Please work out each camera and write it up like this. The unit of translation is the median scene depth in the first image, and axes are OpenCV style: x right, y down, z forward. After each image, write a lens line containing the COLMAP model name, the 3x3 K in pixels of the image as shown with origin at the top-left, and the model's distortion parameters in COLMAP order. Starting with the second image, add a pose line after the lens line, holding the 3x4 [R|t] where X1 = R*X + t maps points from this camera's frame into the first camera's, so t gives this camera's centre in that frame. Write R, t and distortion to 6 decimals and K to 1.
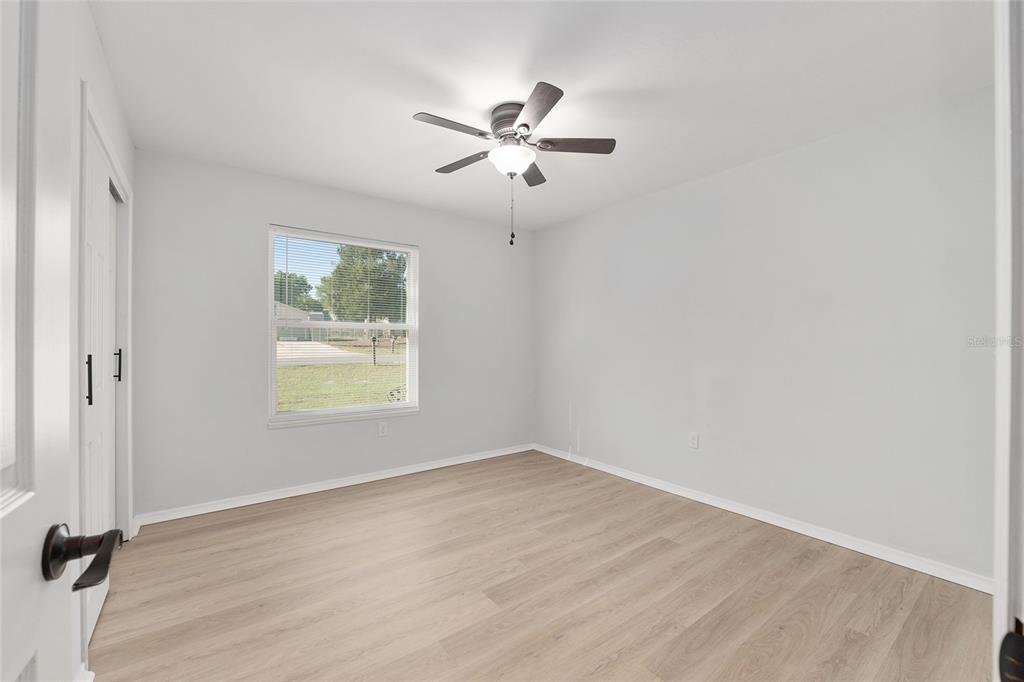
lens RADIAL K [[425.4, 0, 507.5], [0, 425.4, 346.2], [0, 0, 1]] dist [-0.007383, 0.000137]
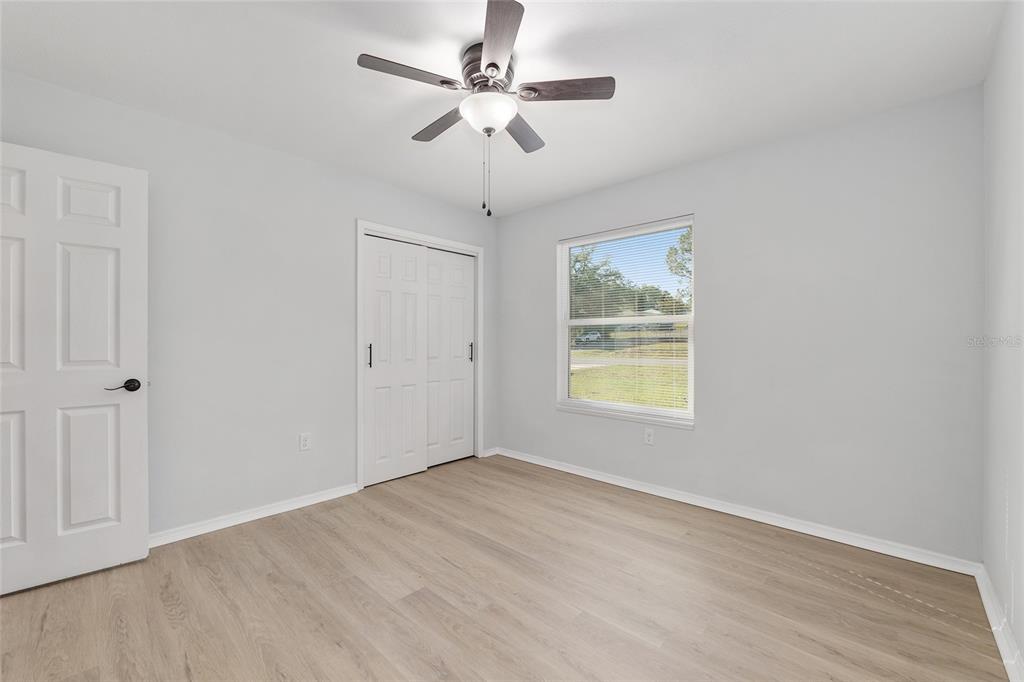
lens RADIAL K [[425.4, 0, 507.5], [0, 425.4, 346.2], [0, 0, 1]] dist [-0.007383, 0.000137]
pose [[0.158927, 0.009512, -0.987244, 0.625882], [-0.006480, 0.999942, 0.008591, 0.004957], [0.987269, 0.005032, 0.158980, 0.686370]]
